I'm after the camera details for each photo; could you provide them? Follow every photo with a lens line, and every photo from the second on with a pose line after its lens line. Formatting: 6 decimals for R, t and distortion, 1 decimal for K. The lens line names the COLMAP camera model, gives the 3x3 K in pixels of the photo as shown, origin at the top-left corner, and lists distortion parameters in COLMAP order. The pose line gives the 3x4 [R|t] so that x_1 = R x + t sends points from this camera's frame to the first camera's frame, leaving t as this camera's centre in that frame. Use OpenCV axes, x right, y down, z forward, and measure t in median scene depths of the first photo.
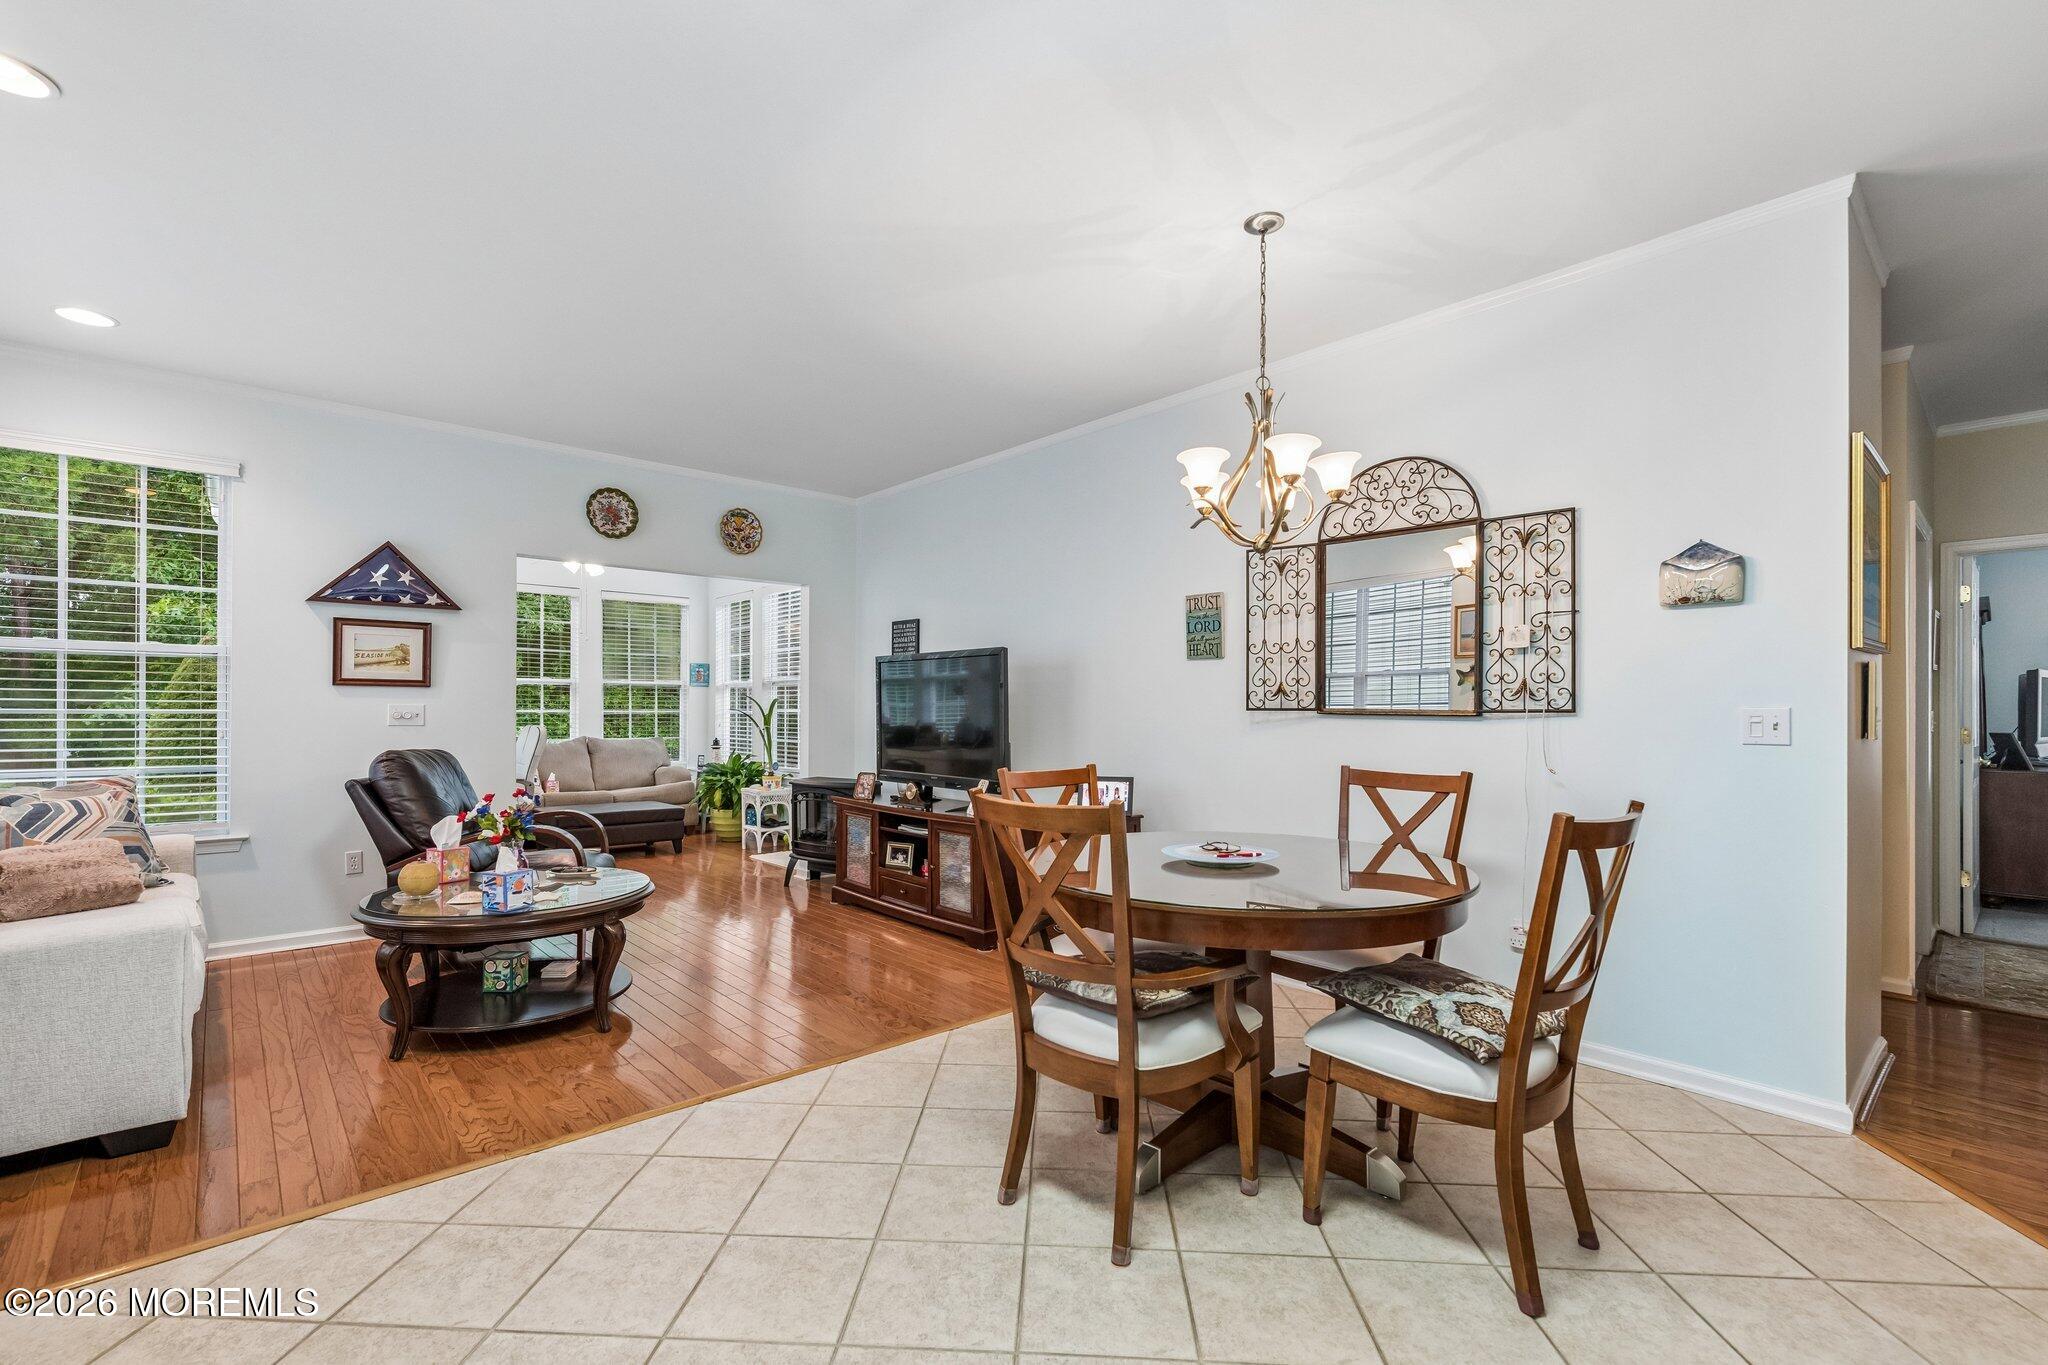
lens RADIAL K [[907.6, 0, 1014.9], [0, 907.6, 711.2], [0, 0, 1]] dist [-0.000005, 0.000218]
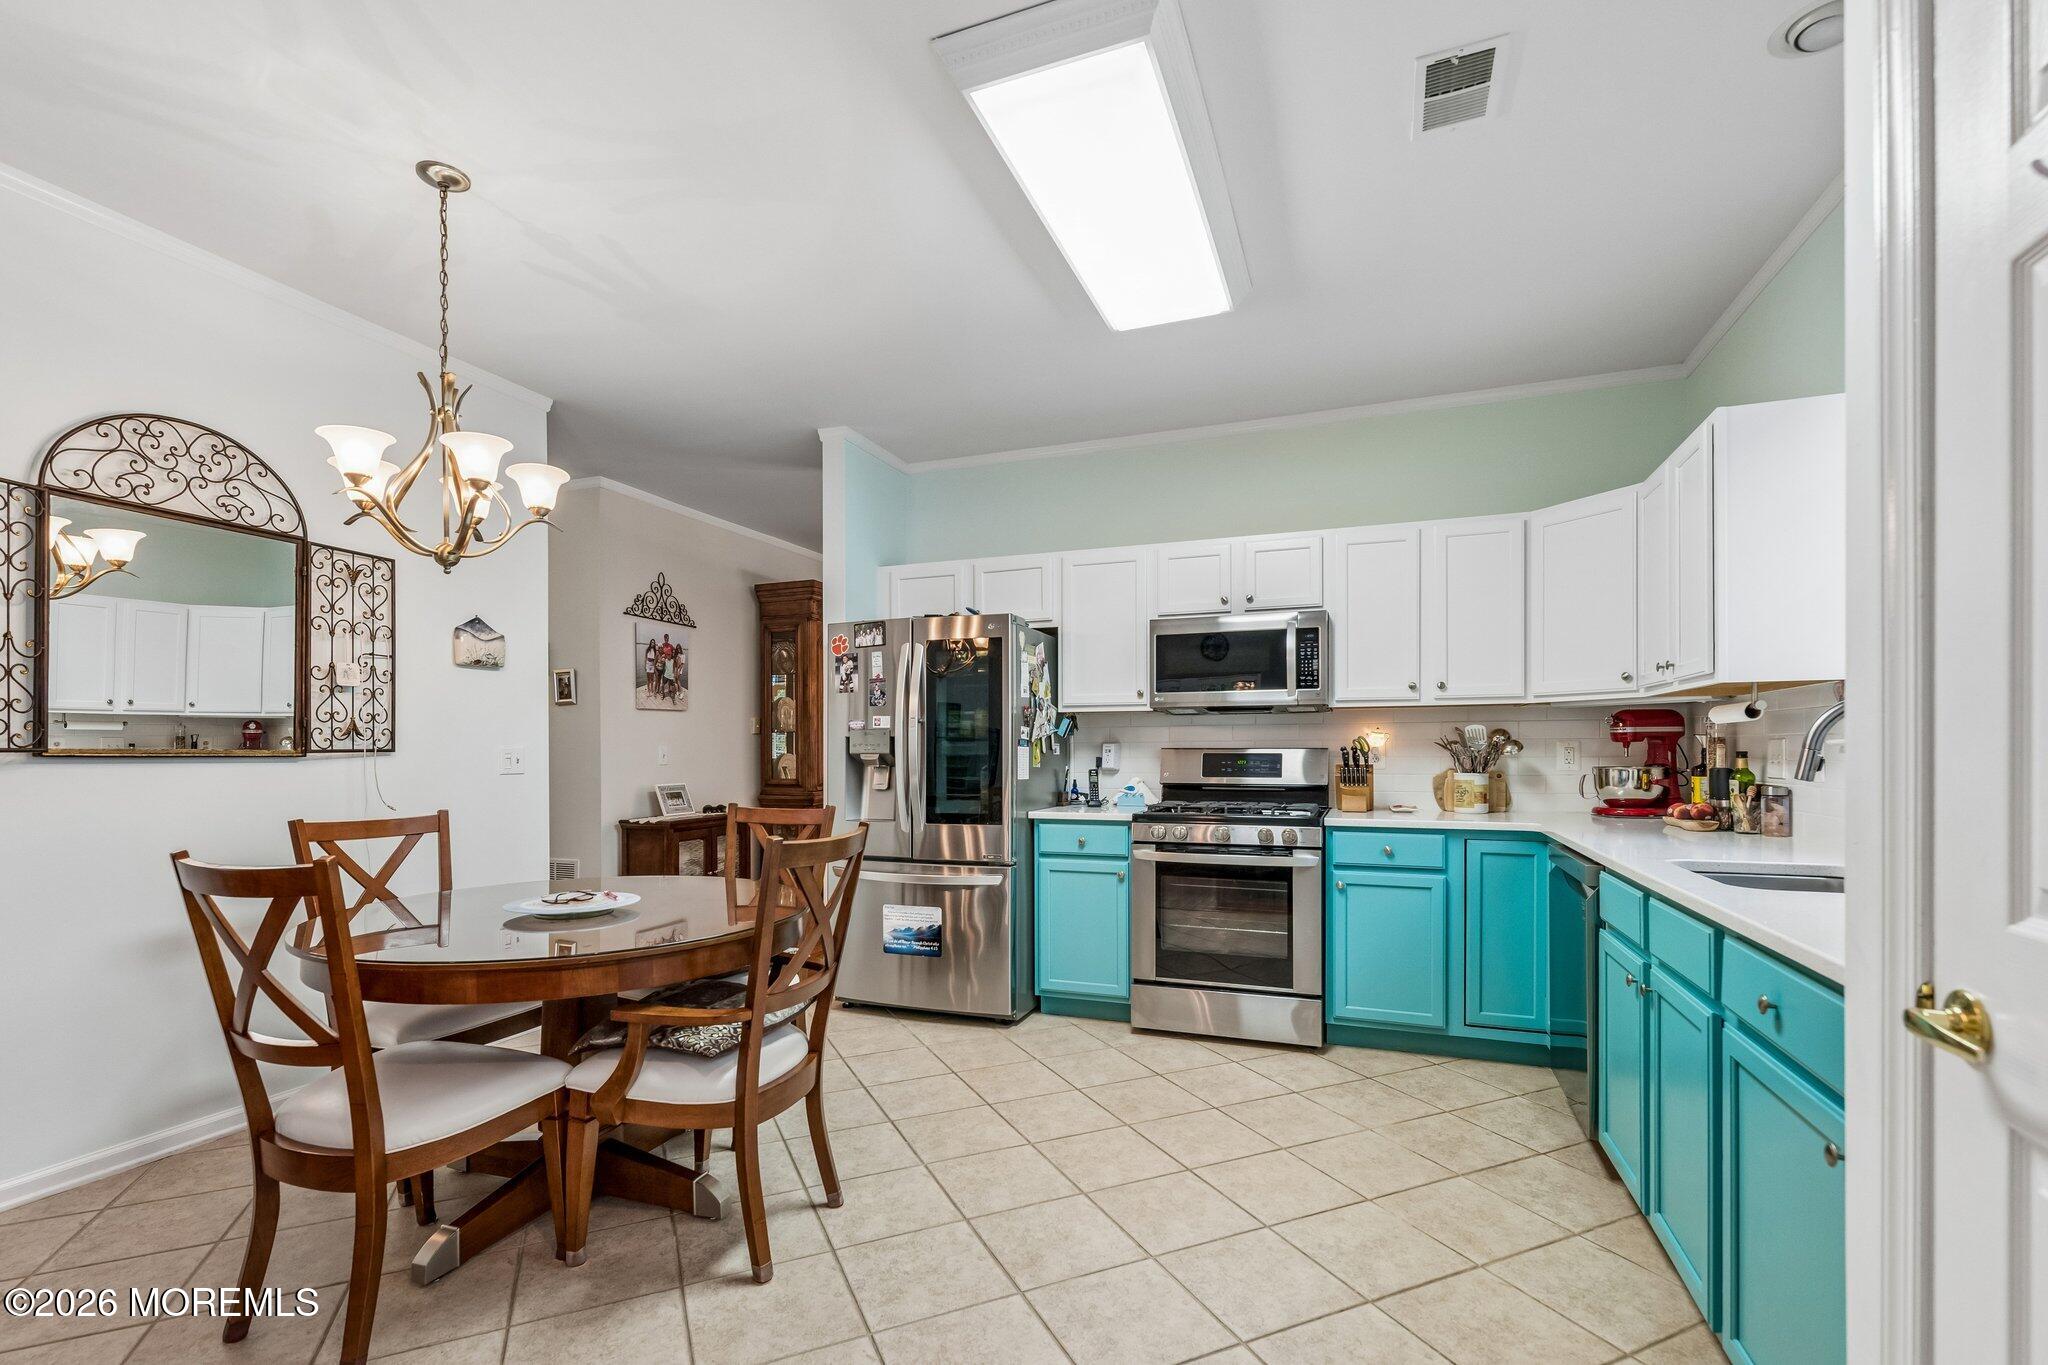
lens RADIAL K [[897.0, 0, 1013.4], [0, 897.0, 741.7], [0, 0, 1]] dist [0.000586, -0.000073]
pose [[-0.459992, -0.001129, 0.887922, -0.580603], [-0.004515, 0.999989, -0.001068, -0.011075], [-0.887911, -0.004500, -0.459992, 0.742566]]
